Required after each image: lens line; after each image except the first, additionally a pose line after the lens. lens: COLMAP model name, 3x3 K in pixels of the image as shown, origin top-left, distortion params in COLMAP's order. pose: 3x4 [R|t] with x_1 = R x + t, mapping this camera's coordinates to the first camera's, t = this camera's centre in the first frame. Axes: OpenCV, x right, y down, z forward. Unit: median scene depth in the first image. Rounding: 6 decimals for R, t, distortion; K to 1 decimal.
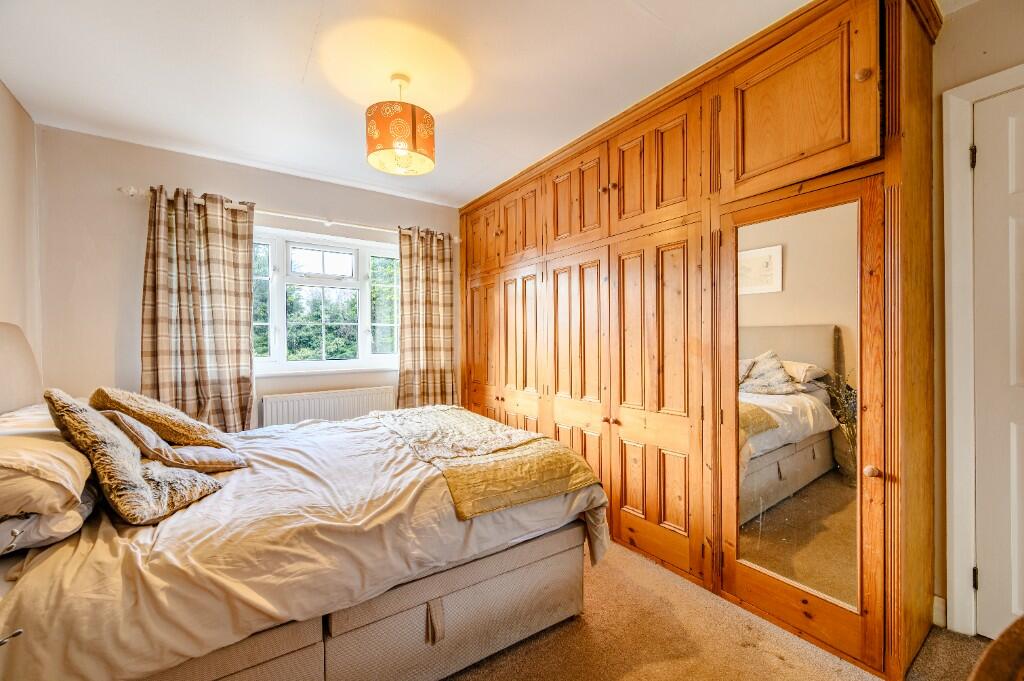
lens RADIAL K [[403.9, 0, 512.0], [0, 403.9, 343.9], [0, 0, 1]] dist [-0.000786, -0.000225]
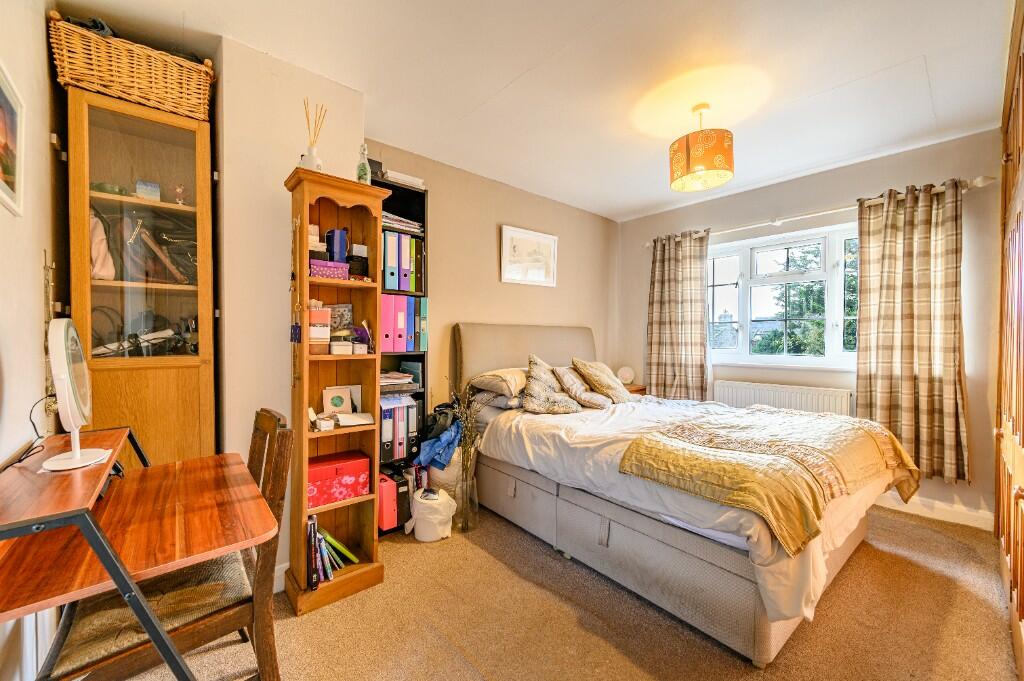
lens RADIAL K [[403.9, 0, 513.1], [0, 403.9, 338.0], [0, 0, 1]] dist [-0.000786, -0.000225]
pose [[0.106381, 0.010499, -0.994270, 0.659516], [-0.010304, 0.999902, 0.009455, -0.007948], [0.994272, 0.009239, 0.106479, 0.284205]]
